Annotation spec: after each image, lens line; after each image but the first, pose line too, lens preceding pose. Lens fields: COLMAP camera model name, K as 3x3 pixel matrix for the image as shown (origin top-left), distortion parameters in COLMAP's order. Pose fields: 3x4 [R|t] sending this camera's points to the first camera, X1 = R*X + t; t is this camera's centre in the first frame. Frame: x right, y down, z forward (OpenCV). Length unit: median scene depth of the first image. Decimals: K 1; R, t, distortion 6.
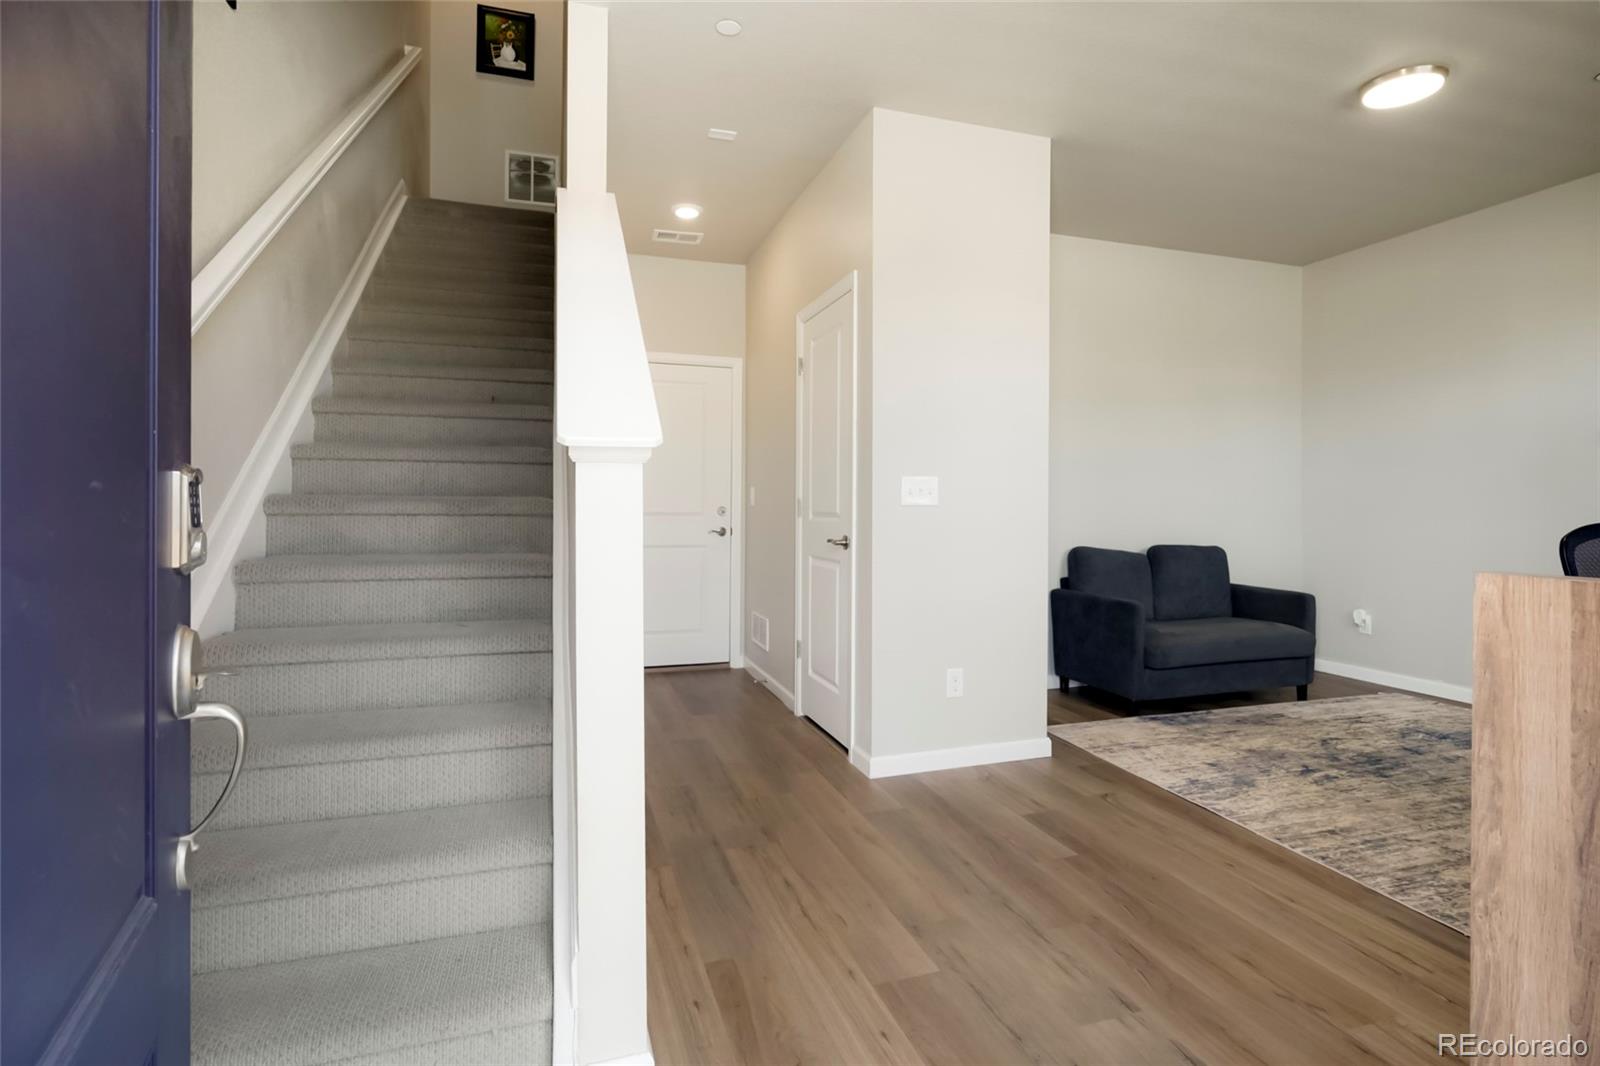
lens RADIAL K [[778.7, 0, 801.2], [0, 778.7, 516.8], [0, 0, 1]] dist [0.009419, 0.000181]
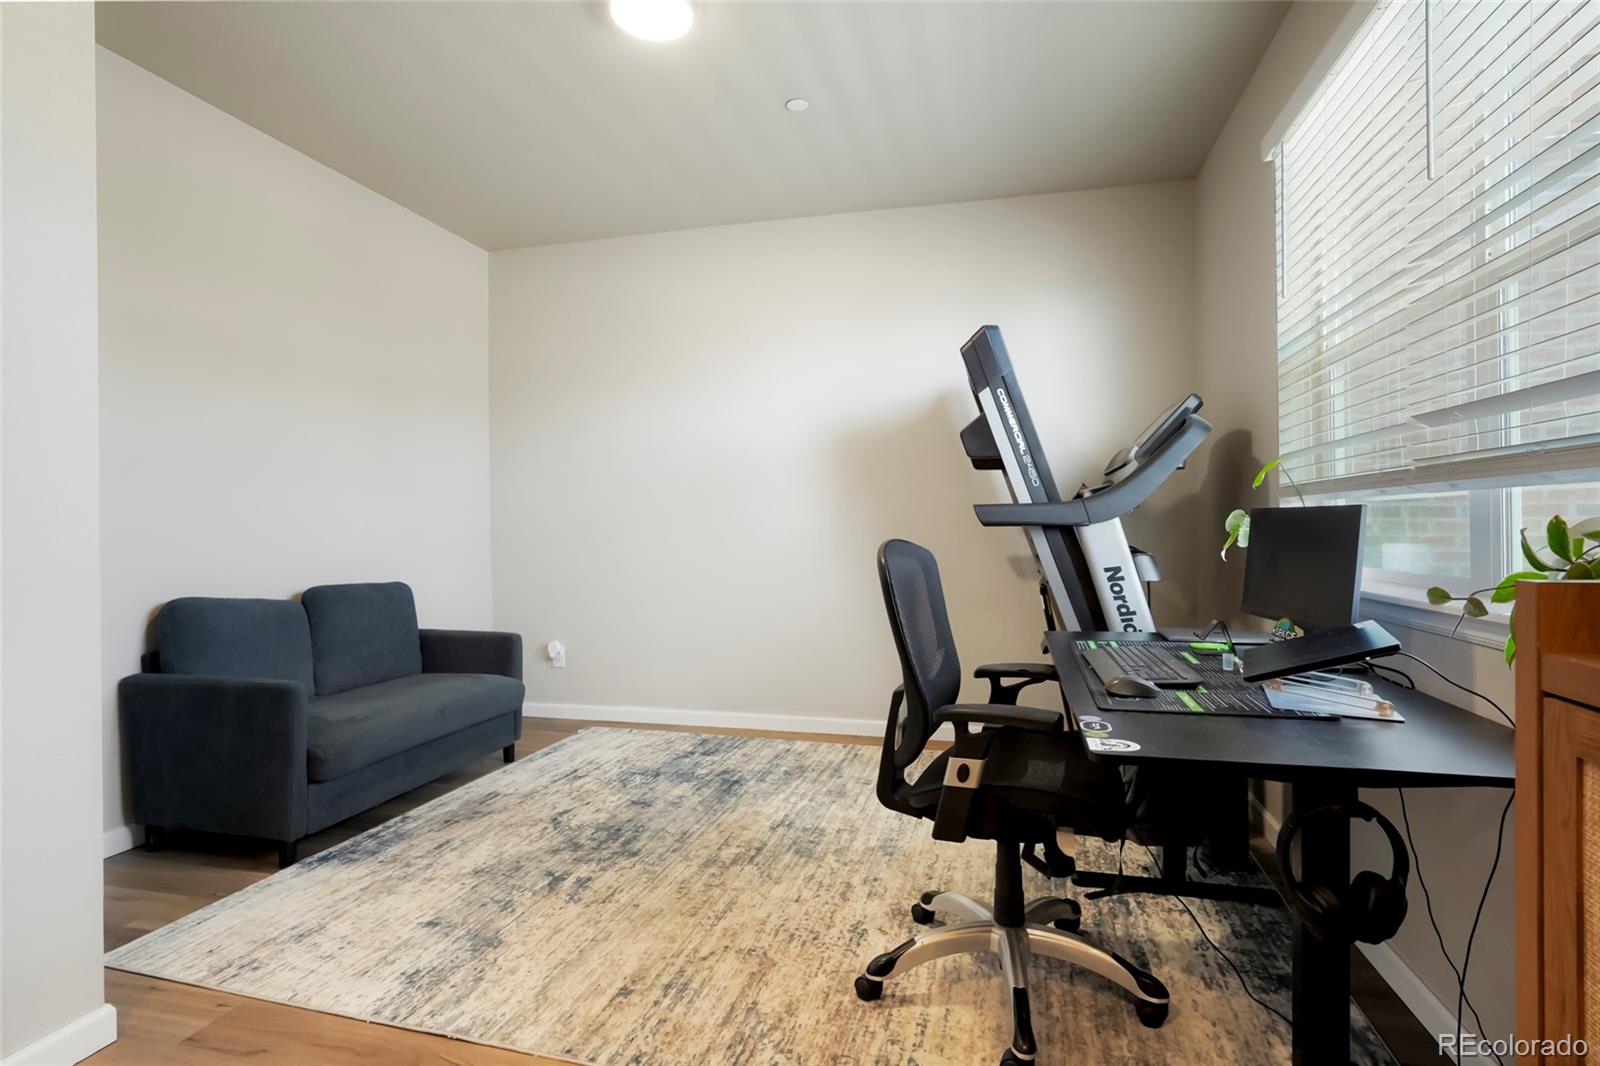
lens RADIAL K [[778.7, 0, 802.2], [0, 778.7, 529.5], [0, 0, 1]] dist [0.009419, 0.000181]
pose [[0.528792, -0.010133, 0.848691, 0.130379], [0.025954, 0.999654, -0.004235, -0.000256], [-0.848355, 0.024267, 0.528872, 0.361608]]
